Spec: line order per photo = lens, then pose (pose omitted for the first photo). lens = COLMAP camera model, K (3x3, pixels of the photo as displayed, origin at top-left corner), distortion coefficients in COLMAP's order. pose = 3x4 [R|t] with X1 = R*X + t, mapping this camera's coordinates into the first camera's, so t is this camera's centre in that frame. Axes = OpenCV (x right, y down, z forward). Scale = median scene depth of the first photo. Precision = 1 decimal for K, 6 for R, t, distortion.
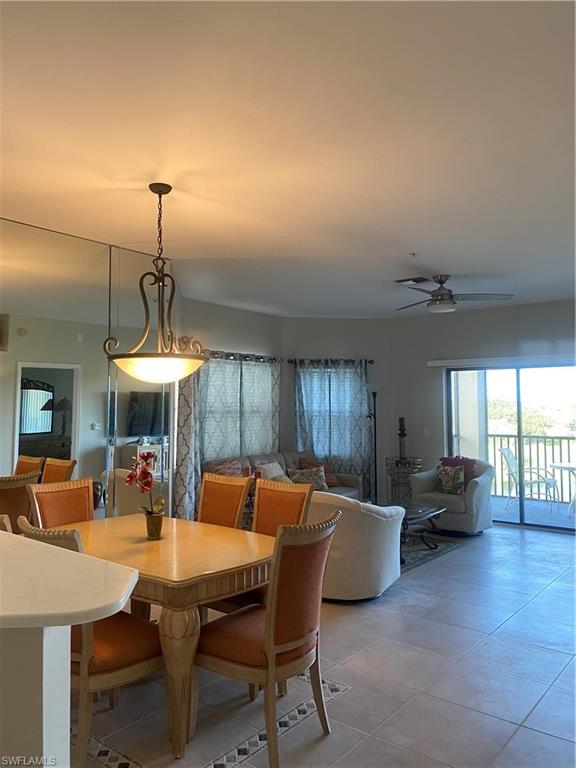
lens RADIAL K [[585.4, 0, 265.9], [0, 585.4, 373.4], [0, 0, 1]] dist [0.066002, -0.108068]
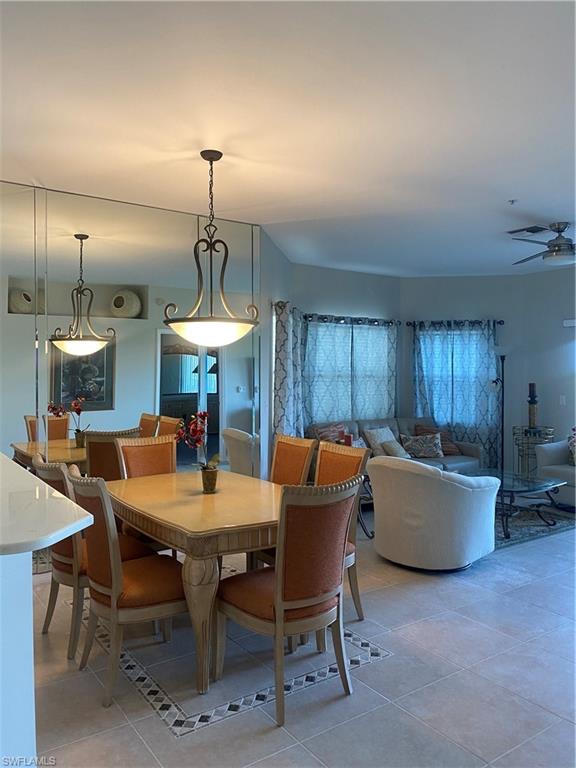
lens RADIAL K [[580.2, 0, 266.1], [0, 580.2, 372.2], [0, 0, 1]] dist [0.062712, -0.148641]
pose [[0.960225, 0.003868, -0.279202, 0.092650], [0.011977, 0.998413, 0.055023, 0.003337], [0.278971, -0.056178, 0.958655, 0.016645]]
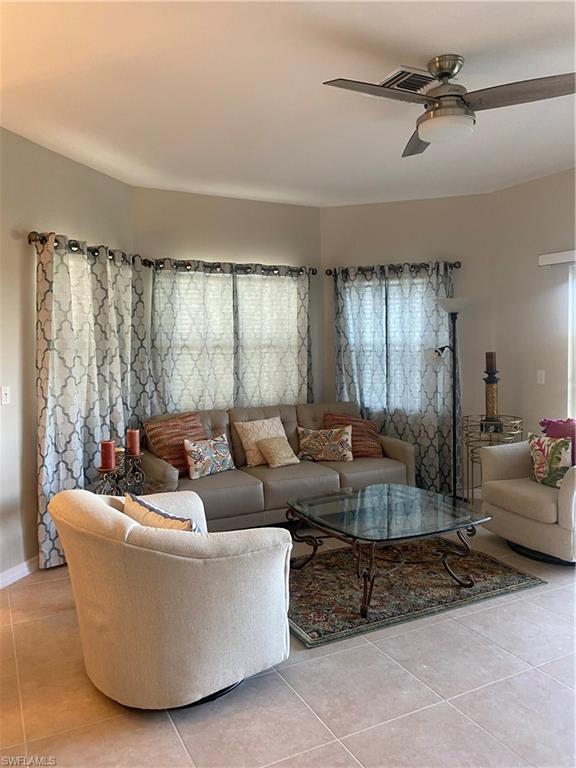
lens RADIAL K [[580.2, 0, 266.1], [0, 580.2, 372.2], [0, 0, 1]] dist [0.062712, -0.148641]
pose [[0.916813, 0.006850, -0.399259, 0.276239], [0.035608, 0.994467, 0.098827, 0.028981], [0.397727, -0.104823, 0.911496, 0.371313]]
